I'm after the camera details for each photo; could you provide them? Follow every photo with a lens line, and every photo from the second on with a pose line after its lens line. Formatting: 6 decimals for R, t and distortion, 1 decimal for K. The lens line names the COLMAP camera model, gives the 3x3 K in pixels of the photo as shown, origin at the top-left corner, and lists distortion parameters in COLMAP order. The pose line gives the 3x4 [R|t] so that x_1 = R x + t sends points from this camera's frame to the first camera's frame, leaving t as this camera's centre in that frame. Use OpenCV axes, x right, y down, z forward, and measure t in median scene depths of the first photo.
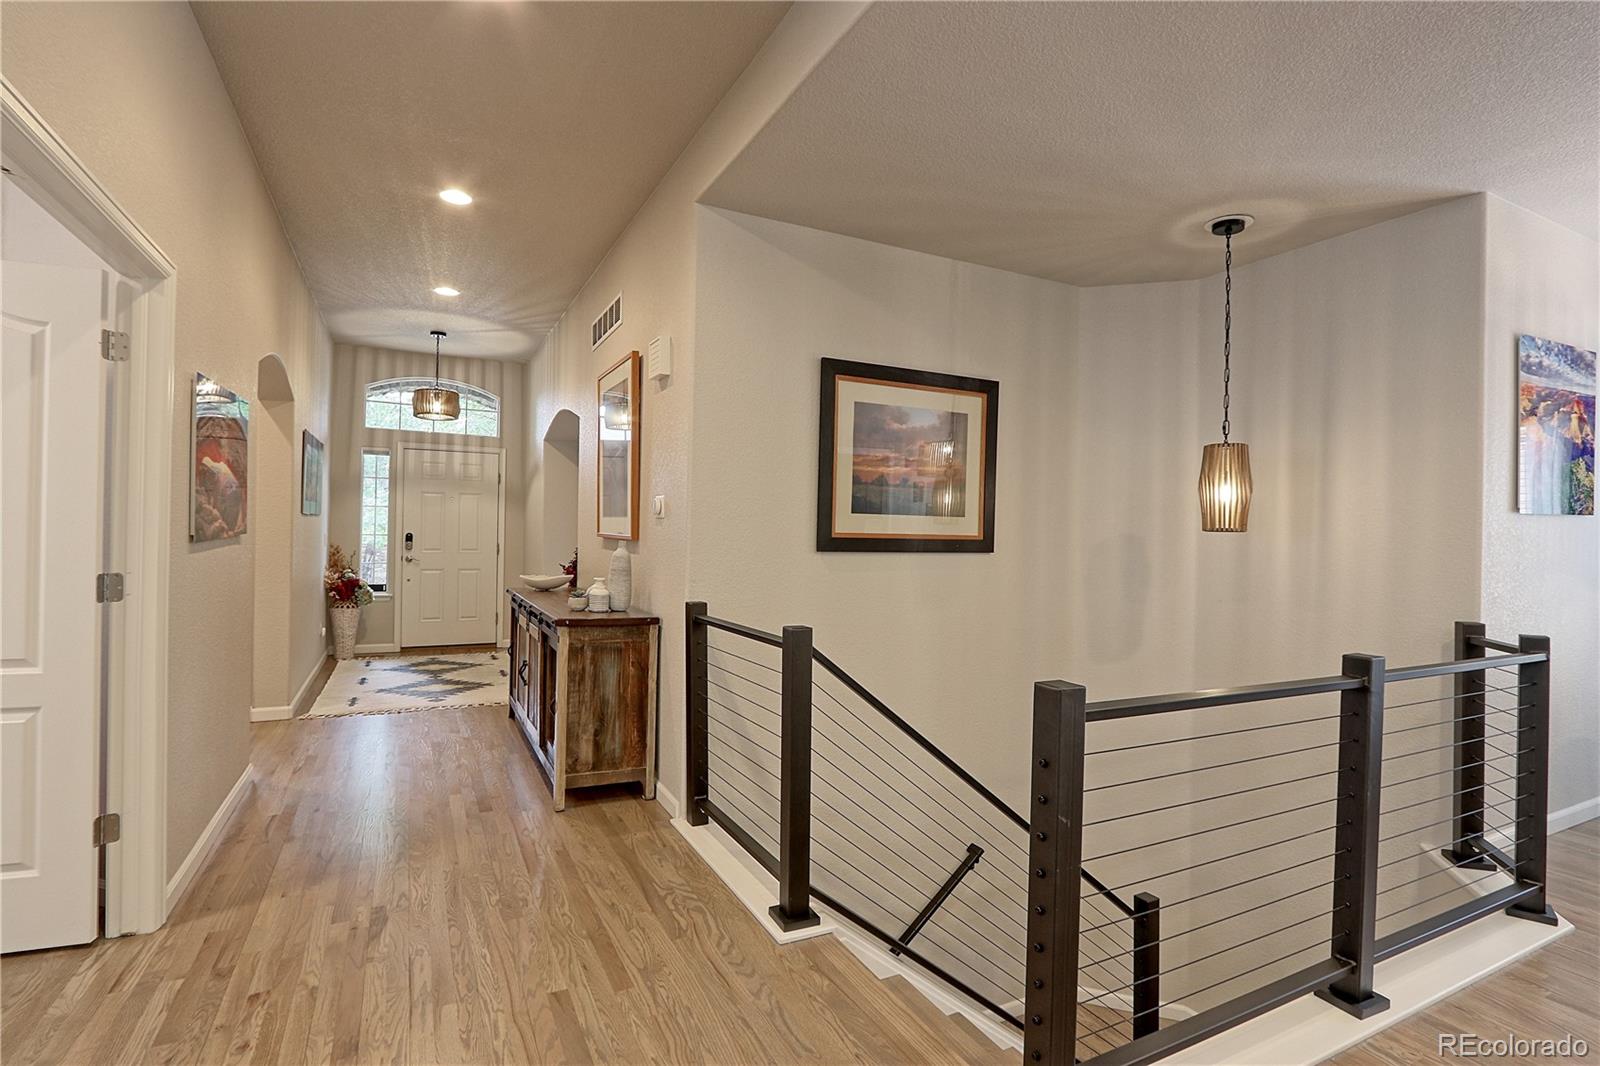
lens RADIAL K [[767.5, 0, 806.5], [0, 767.5, 528.0], [0, 0, 1]] dist [-0.018130, 0.001322]
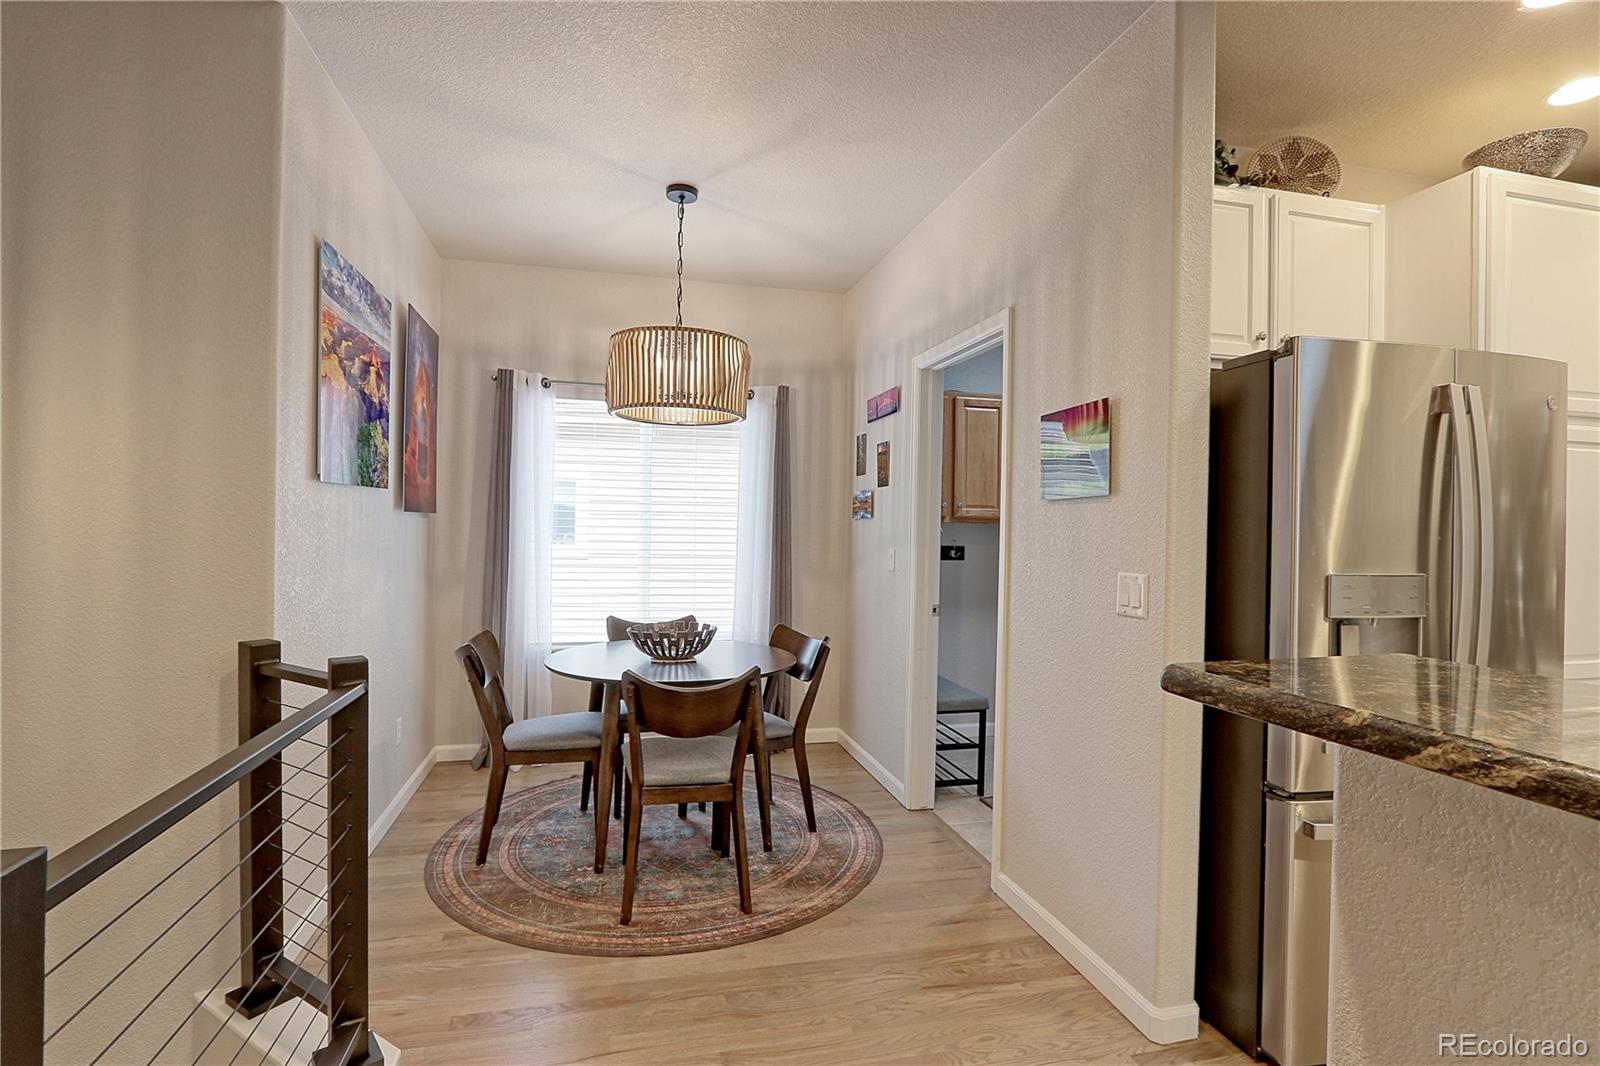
lens RADIAL K [[767.5, 0, 773.2], [0, 767.5, 533.7], [0, 0, 1]] dist [-0.018130, 0.001322]
pose [[0.255976, -0.023730, 0.966392, 0.331545], [-0.013216, 0.999519, 0.028044, 0.005381], [-0.966593, -0.019950, 0.255540, 0.376334]]
